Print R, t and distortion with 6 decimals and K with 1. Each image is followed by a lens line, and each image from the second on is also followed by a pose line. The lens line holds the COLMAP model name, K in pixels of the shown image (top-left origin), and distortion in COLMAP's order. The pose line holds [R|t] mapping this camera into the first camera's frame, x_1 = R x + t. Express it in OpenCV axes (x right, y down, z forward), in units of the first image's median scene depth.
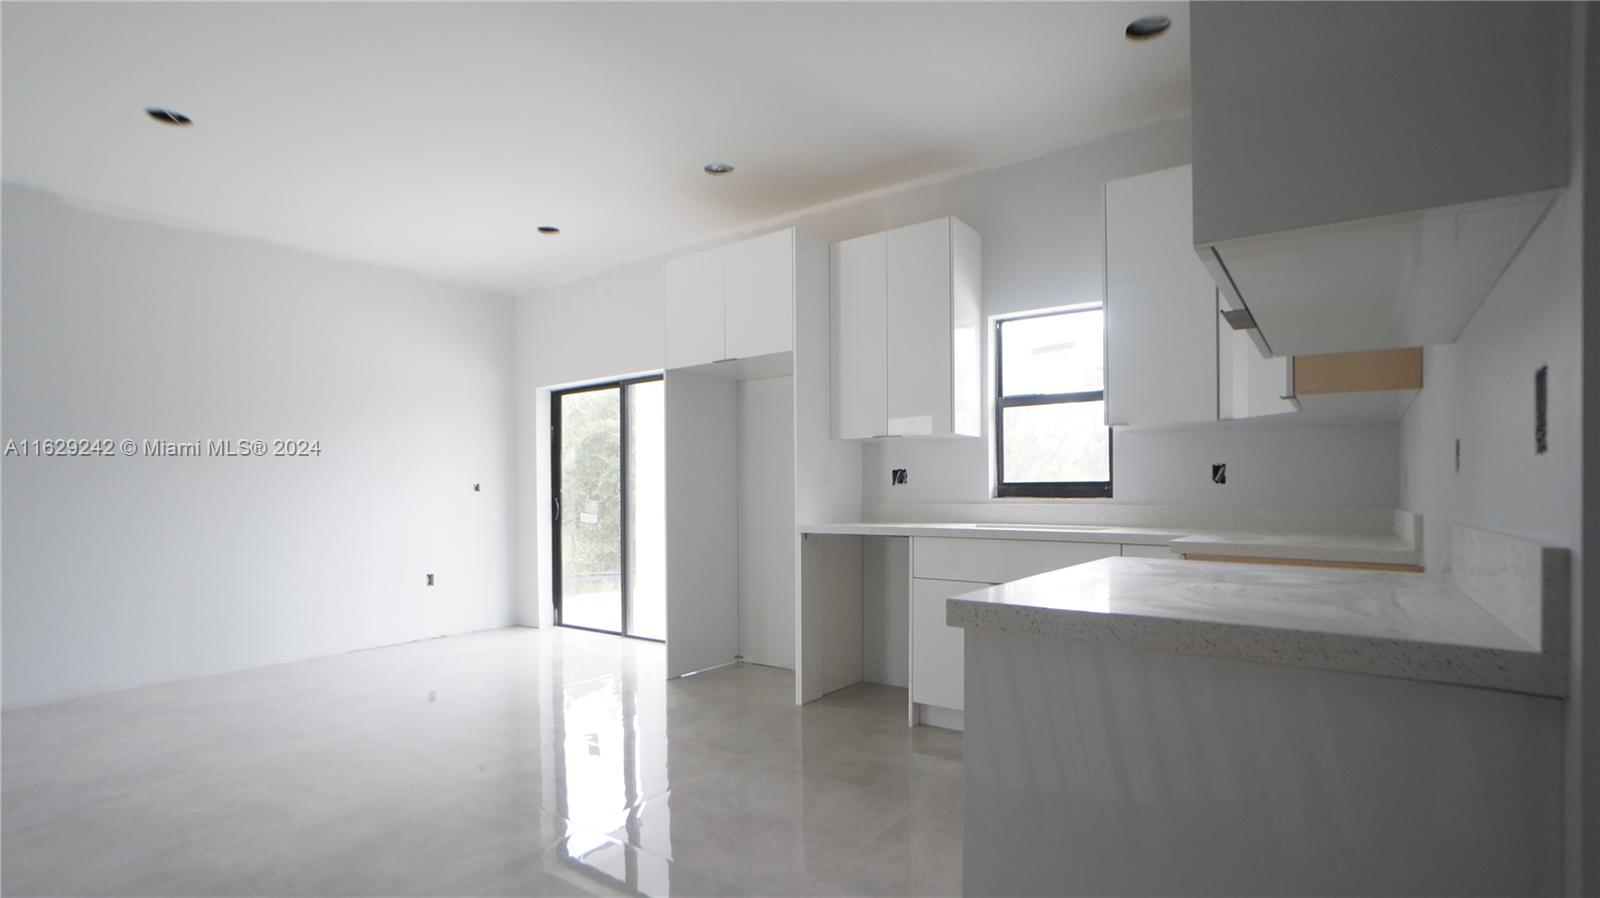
lens RADIAL K [[763.7, 0, 807.2], [0, 763.7, 482.6], [0, 0, 1]] dist [-0.055222, 0.024303]
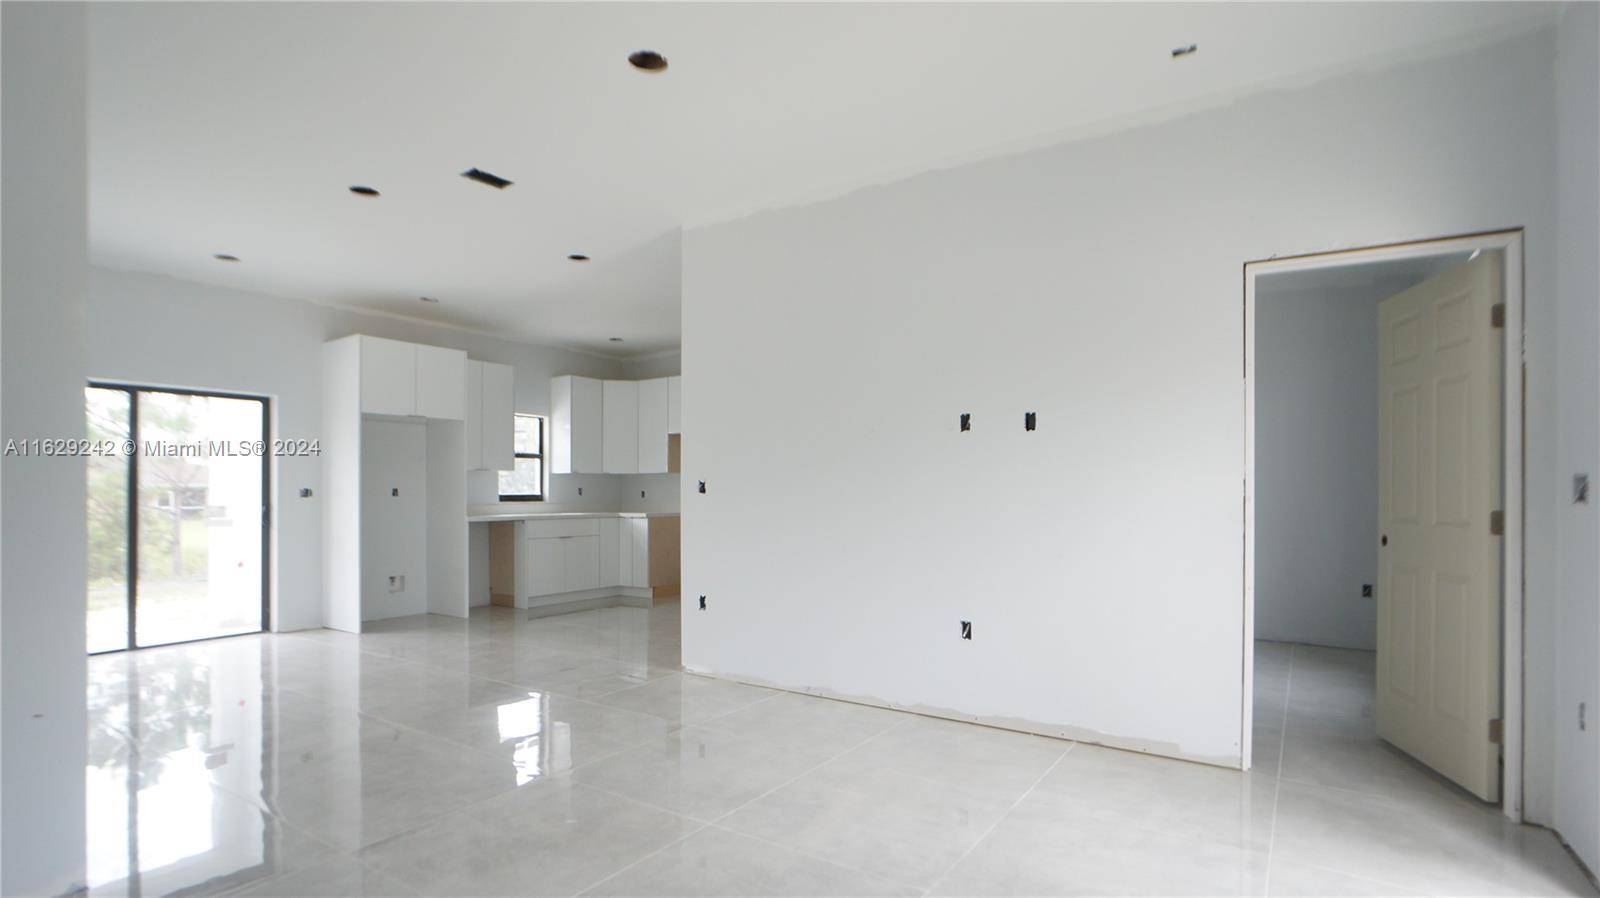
lens RADIAL K [[776.0, 0, 792.5], [0, 776.0, 479.8], [0, 0, 1]] dist [-0.024573, 0.020842]
pose [[-0.015600, 0.031004, 0.999398, -1.836401], [0.003679, 0.999514, -0.030950, 0.027010], [-0.999872, 0.003194, -0.015706, 0.258415]]
